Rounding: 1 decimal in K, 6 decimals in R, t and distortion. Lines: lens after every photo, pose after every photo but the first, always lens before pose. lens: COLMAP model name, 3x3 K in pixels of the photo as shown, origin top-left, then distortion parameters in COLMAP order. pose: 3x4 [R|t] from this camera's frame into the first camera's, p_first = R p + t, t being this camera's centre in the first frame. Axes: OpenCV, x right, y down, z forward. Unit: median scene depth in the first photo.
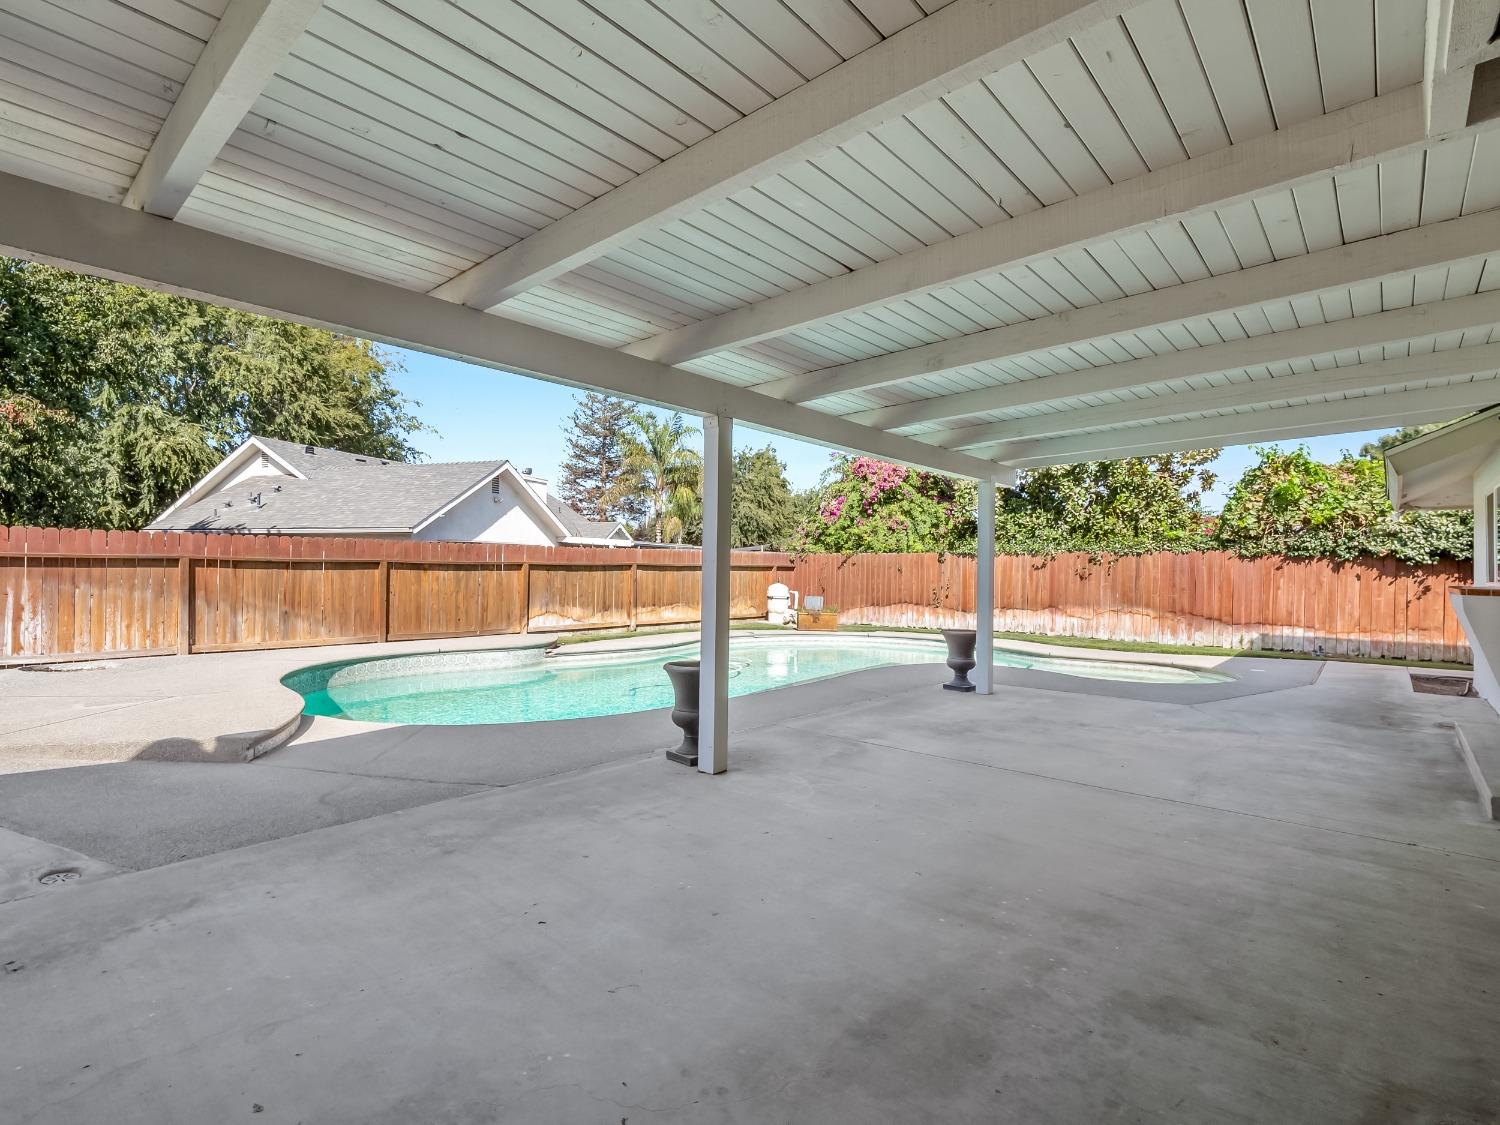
lens RADIAL K [[739.8, 0, 757.3], [0, 739.8, 561.4], [0, 0, 1]] dist [-0.018015, -0.000193]
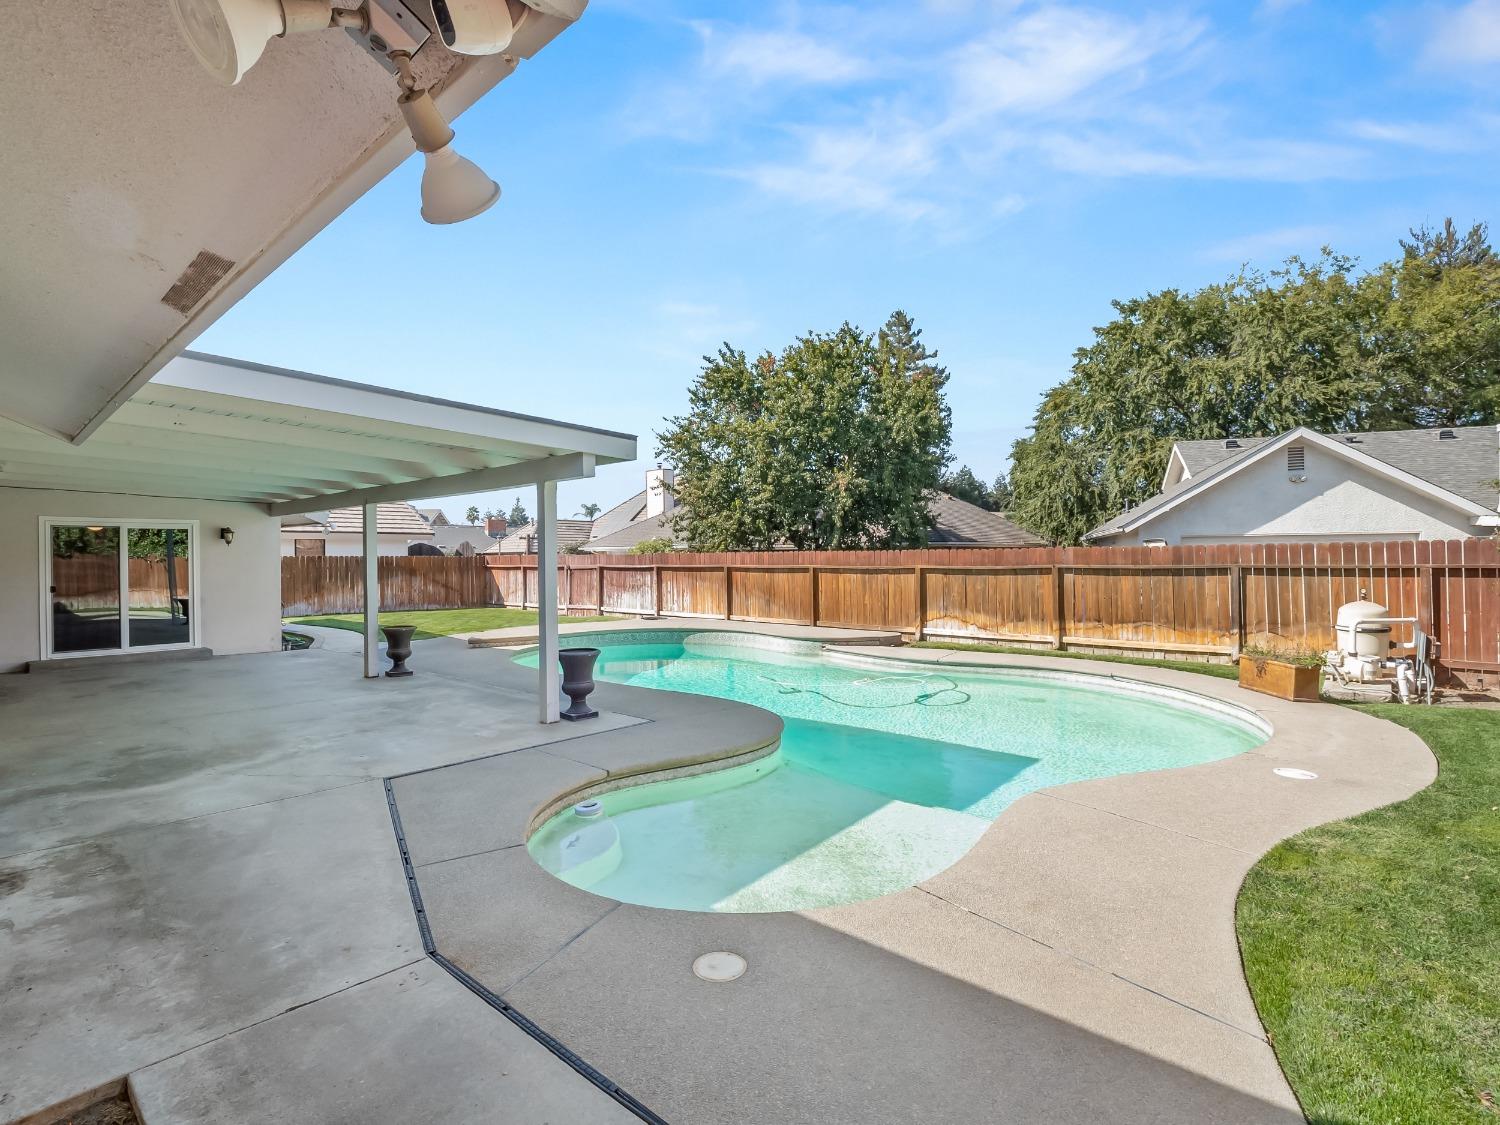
lens RADIAL K [[732.1, 0, 750.0], [0, 732.1, 562.5], [0, 0, 1]] dist [0.000495, -0.010615]
pose [[-0.014808, -0.004632, -0.999880, 0.540810], [0.016263, 0.999856, -0.004873, -0.002343], [0.999758, -0.016334, -0.014730, 0.572422]]
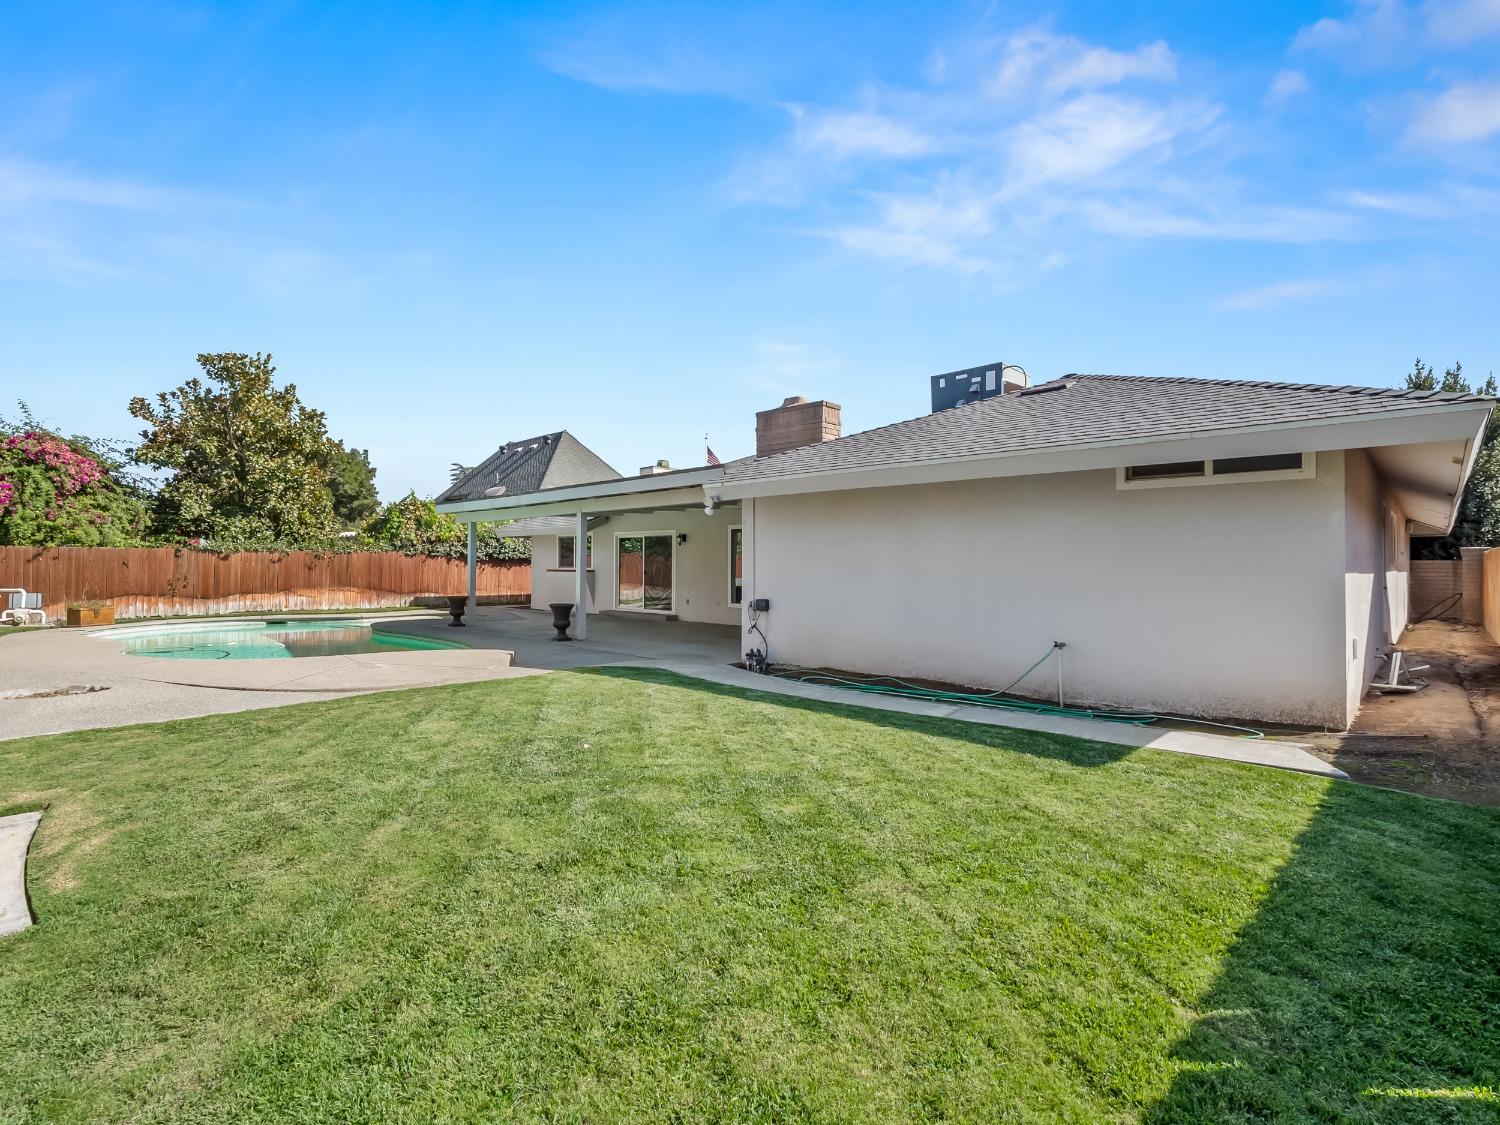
lens RADIAL K [[699.5, 0, 750.0], [0, 699.5, 562.5], [0, 0, 1]] dist [-0.001289, -0.000326]
pose [[0.059613, -0.008290, 0.998187, -0.714395], [-0.013566, 0.999866, 0.009114, -0.011157], [-0.998129, -0.014084, 0.059492, 0.051876]]
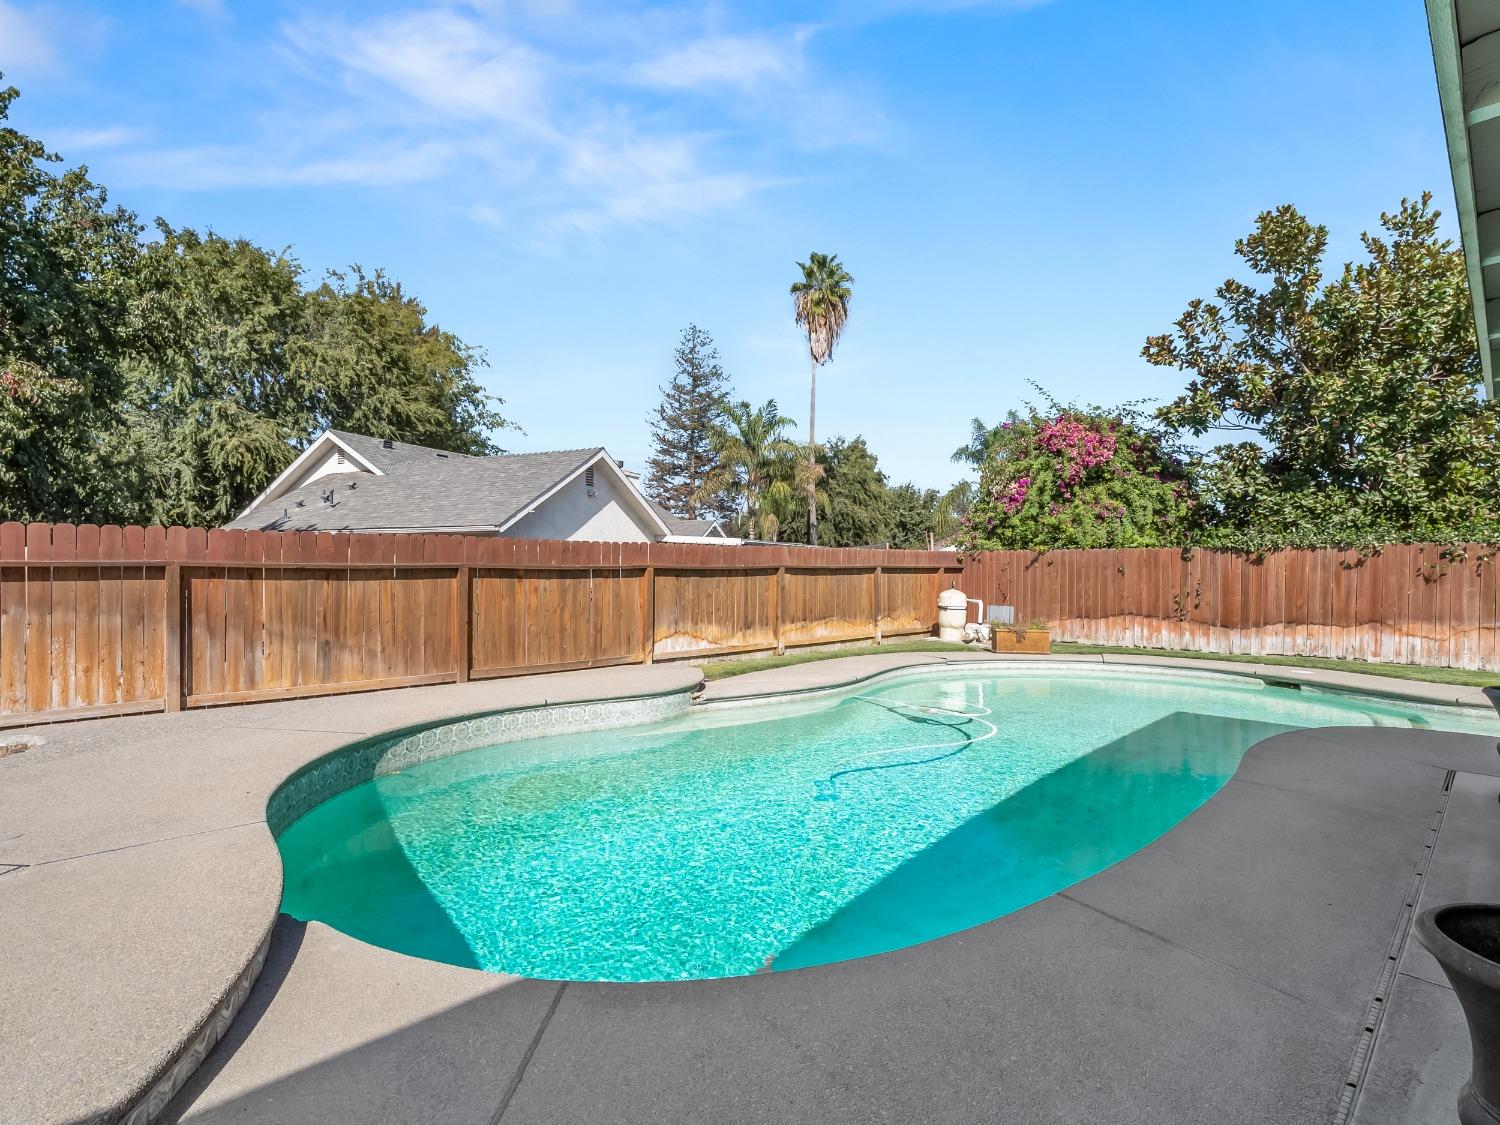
lens RADIAL K [[732.1, 0, 750.0], [0, 732.1, 562.5], [0, 0, 1]] dist [0.000495, -0.010615]
pose [[0.994640, -0.009739, -0.102942, -0.102558], [0.009892, 0.999951, 0.000975, -0.001345], [0.102928, -0.001988, 0.994687, 0.209110]]
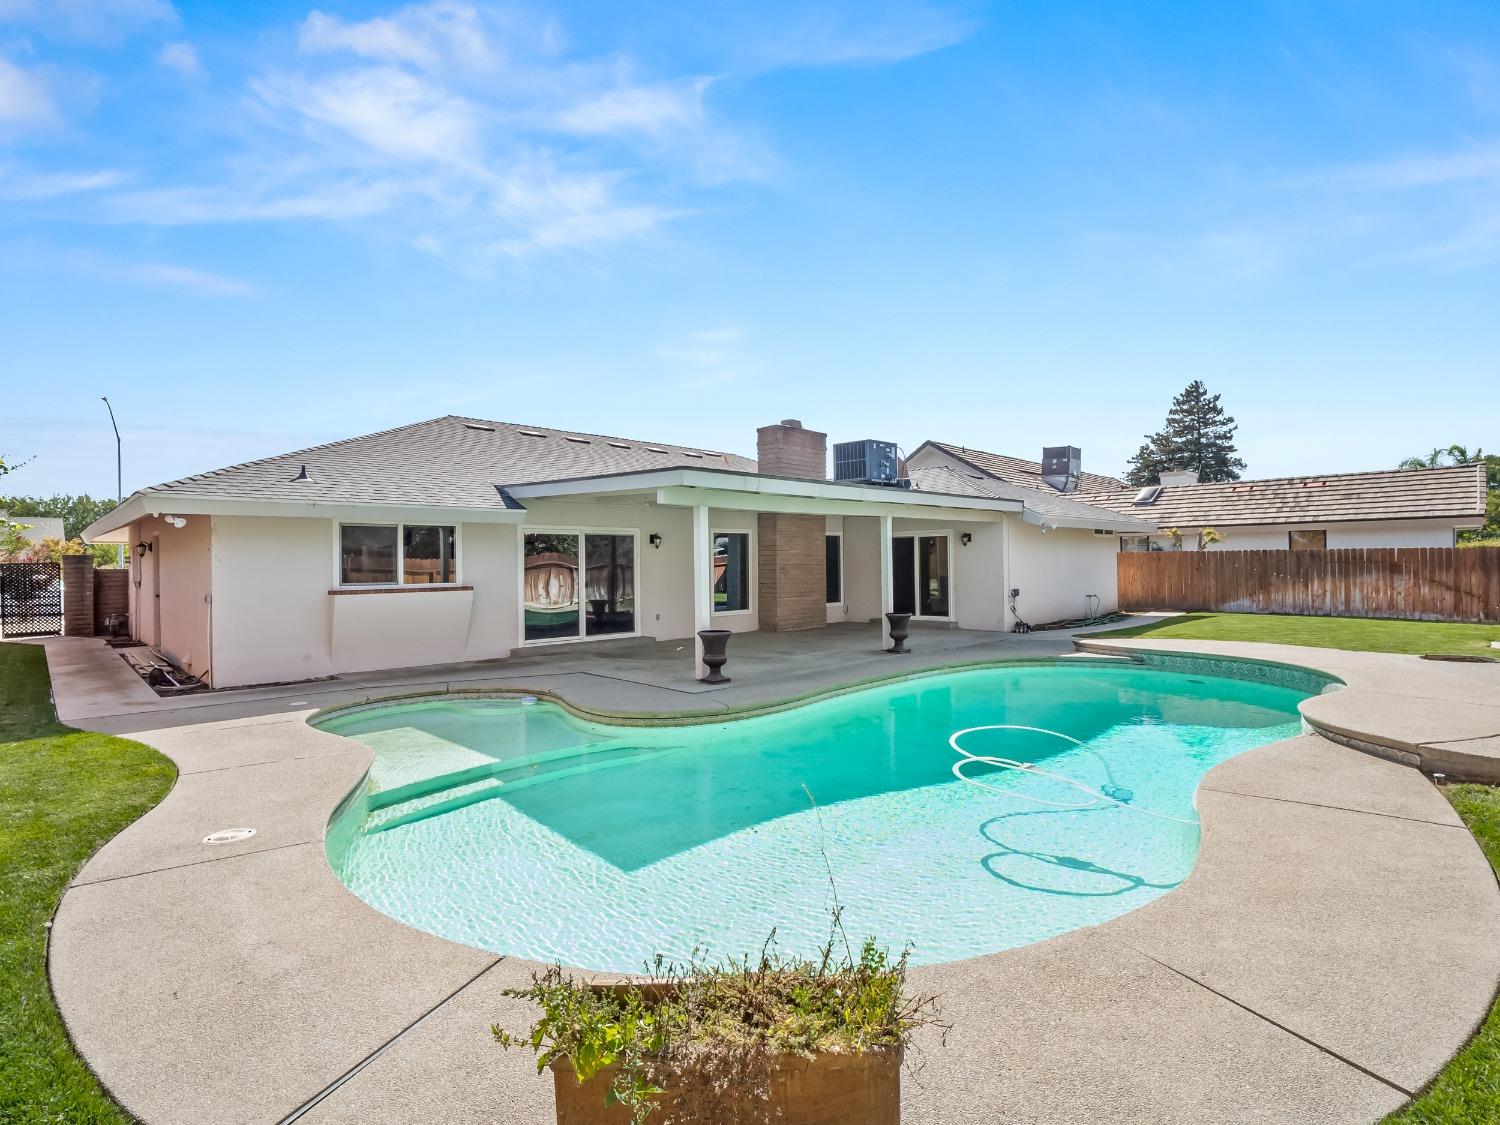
lens RADIAL K [[732.1, 0, 750.0], [0, 732.1, 562.5], [0, 0, 1]] dist [0.000495, -0.010615]
pose [[-0.996805, 0.002047, 0.079846, 0.072337], [0.001311, 0.999956, -0.009269, -0.001984], [-0.079861, -0.009135, -0.996764, 0.983021]]
